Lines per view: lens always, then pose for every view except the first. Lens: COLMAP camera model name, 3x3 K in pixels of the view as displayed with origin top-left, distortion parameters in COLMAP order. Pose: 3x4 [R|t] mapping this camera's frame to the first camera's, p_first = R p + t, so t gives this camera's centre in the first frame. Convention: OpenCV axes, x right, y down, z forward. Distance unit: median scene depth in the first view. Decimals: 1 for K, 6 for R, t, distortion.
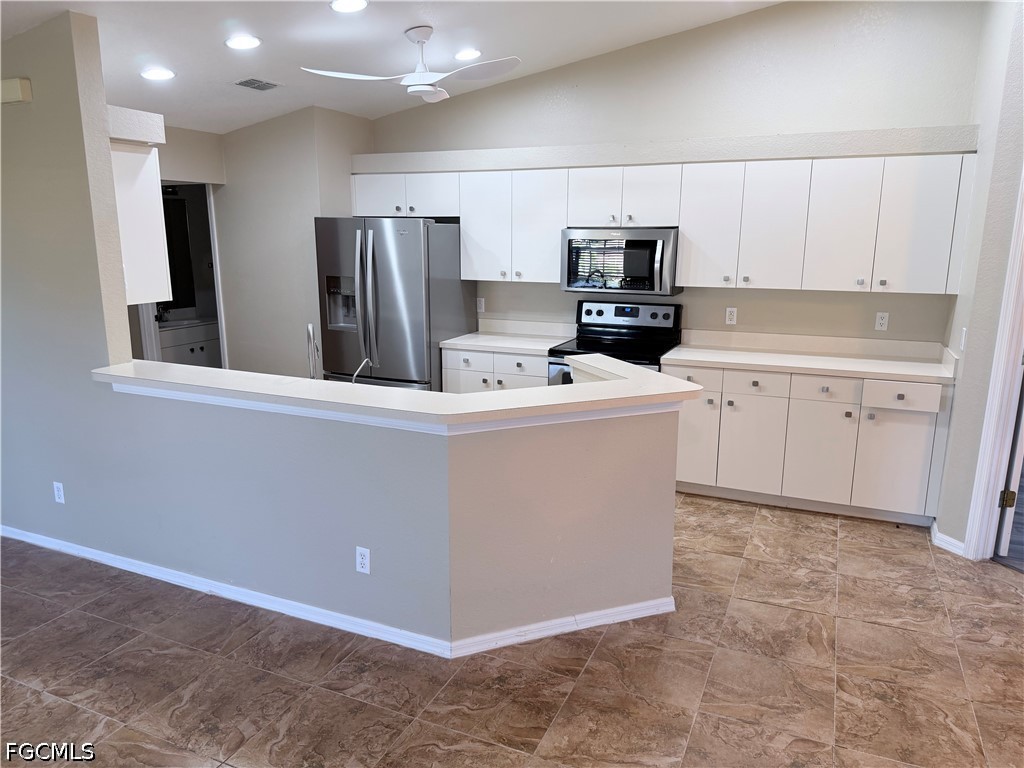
lens RADIAL K [[733.1, 0, 512.0], [0, 733.1, 384.0], [0, 0, 1]] dist [0.004539, -0.003910]
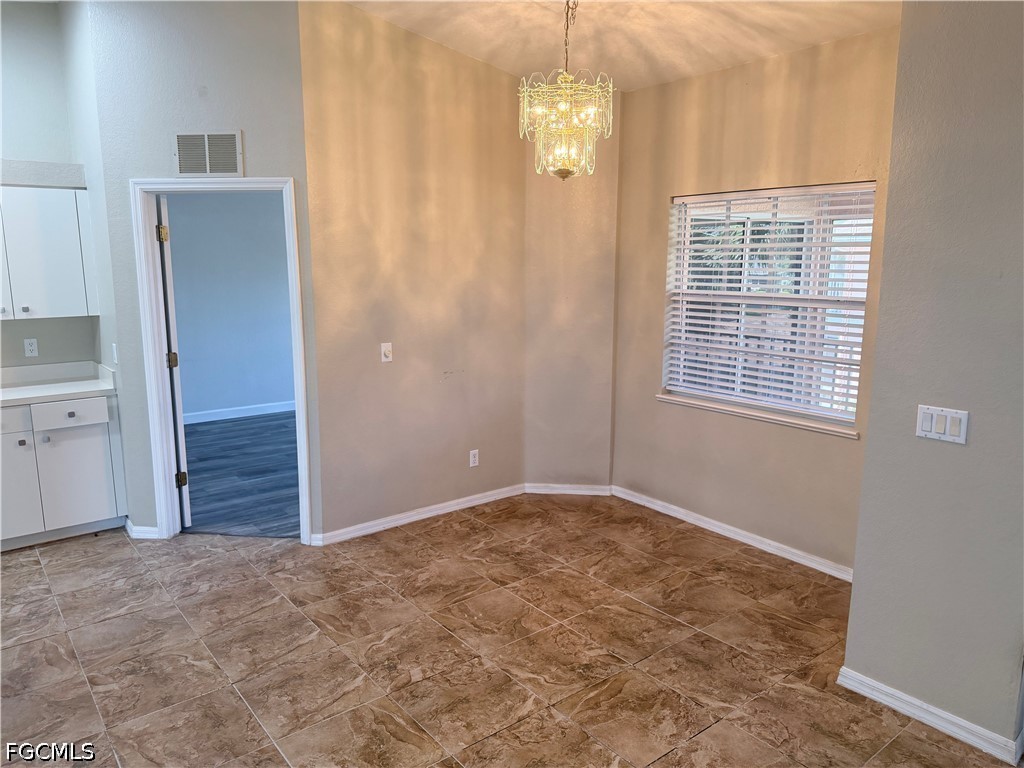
lens RADIAL K [[733.1, 0, 512.0], [0, 733.1, 384.0], [0, 0, 1]] dist [0.004539, -0.003910]
pose [[0.466031, -0.157531, 0.870631, -0.092568], [0.189916, 0.978896, 0.075463, 0.015886], [-0.864145, 0.130179, 0.486114, -0.071218]]
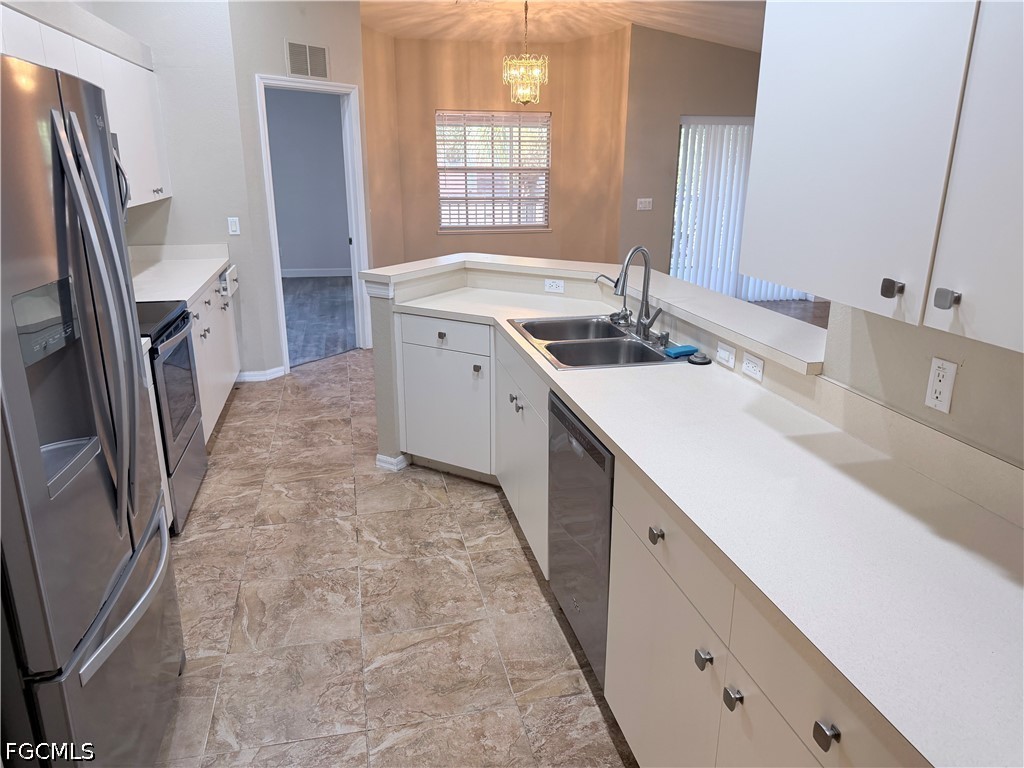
lens RADIAL K [[733.1, 0, 512.0], [0, 733.1, 384.0], [0, 0, 1]] dist [0.004539, -0.003910]
pose [[-0.593386, -0.249074, 0.765412, -0.764311], [0.160769, 0.895084, 0.415907, -0.277845], [-0.788699, 0.369848, -0.491087, 1.372125]]
